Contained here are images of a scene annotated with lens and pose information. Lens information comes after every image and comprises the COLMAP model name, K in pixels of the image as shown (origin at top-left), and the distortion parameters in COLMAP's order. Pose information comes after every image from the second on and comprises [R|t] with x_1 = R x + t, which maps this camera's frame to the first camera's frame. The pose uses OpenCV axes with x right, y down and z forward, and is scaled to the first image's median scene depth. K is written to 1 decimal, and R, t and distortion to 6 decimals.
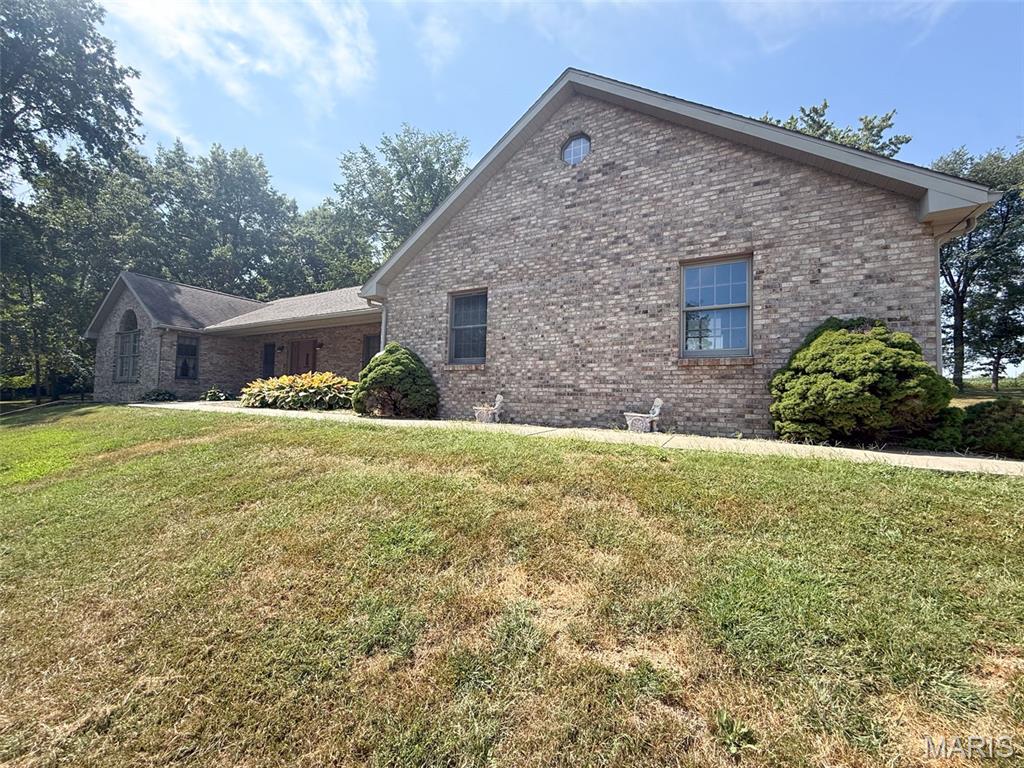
lens RADIAL K [[410.3, 0, 514.7], [0, 410.3, 377.3], [0, 0, 1]] dist [0.001396, 0.000129]
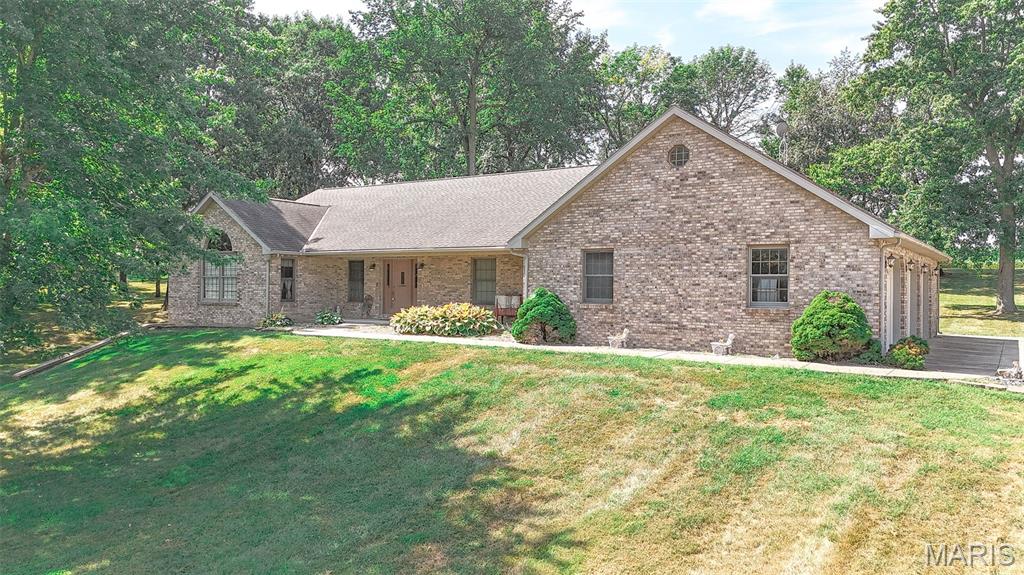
lens RADIAL K [[753.0, 0, 506.7], [0, 753.0, 287.9], [0, 0, 1]] dist [0.041993, -0.040943]
pose [[0.995595, -0.017083, -0.092190, -0.217037], [0.022611, 0.997987, 0.059252, -0.277775], [0.090992, -0.061075, 0.993977, -1.732391]]
